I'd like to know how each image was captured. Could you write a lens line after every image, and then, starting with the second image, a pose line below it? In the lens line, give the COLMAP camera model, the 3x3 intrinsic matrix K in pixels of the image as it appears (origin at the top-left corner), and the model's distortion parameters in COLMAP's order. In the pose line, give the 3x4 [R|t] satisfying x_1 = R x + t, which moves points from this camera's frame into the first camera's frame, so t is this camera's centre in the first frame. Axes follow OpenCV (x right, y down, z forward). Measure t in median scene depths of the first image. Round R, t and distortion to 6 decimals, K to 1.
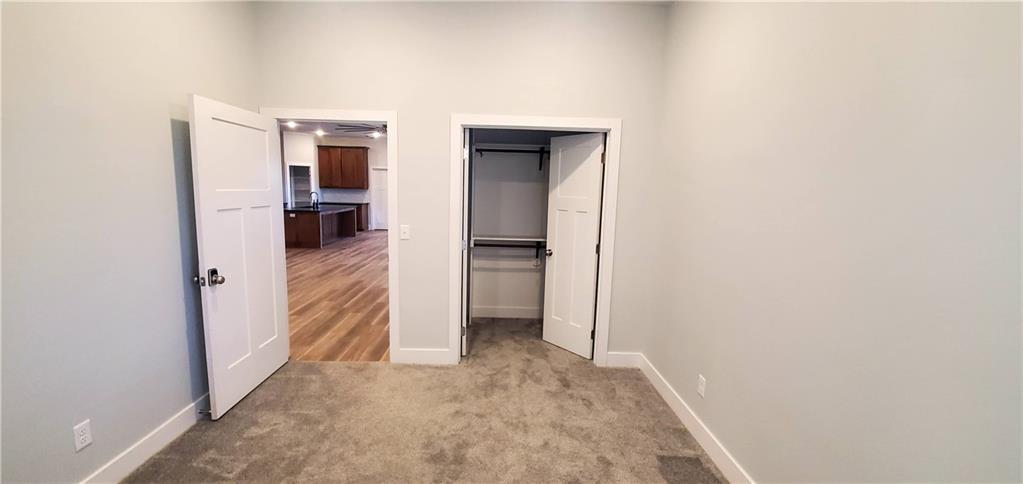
lens RADIAL K [[404.4, 0, 511.5], [0, 404.4, 242.0], [0, 0, 1]] dist [-0.010398, -0.000419]
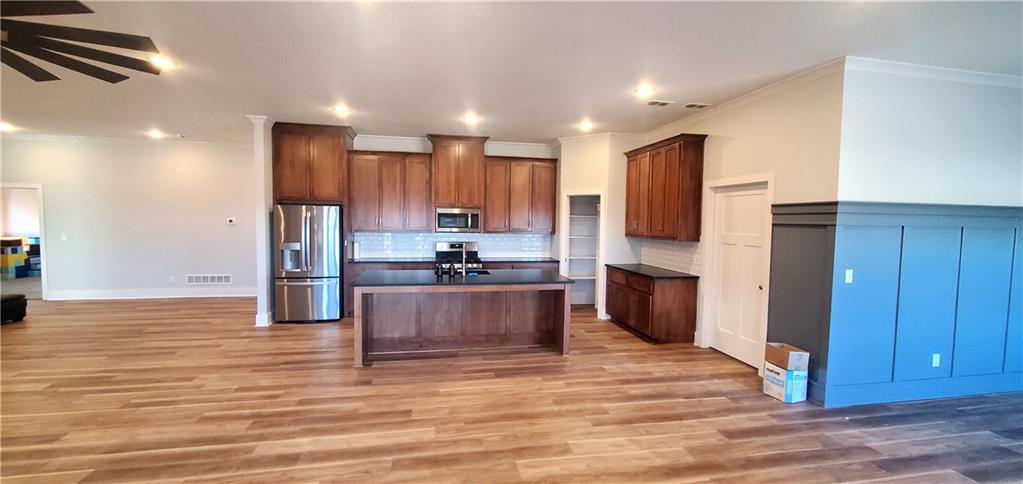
lens RADIAL K [[404.4, 0, 511.5], [0, 404.4, 242.0], [0, 0, 1]] dist [-0.010398, -0.000419]
pose [[0.136506, 0.031113, -0.990150, 0.005070], [-0.142962, 0.989663, 0.011388, -0.119719], [0.980269, 0.139999, 0.139543, 0.845206]]
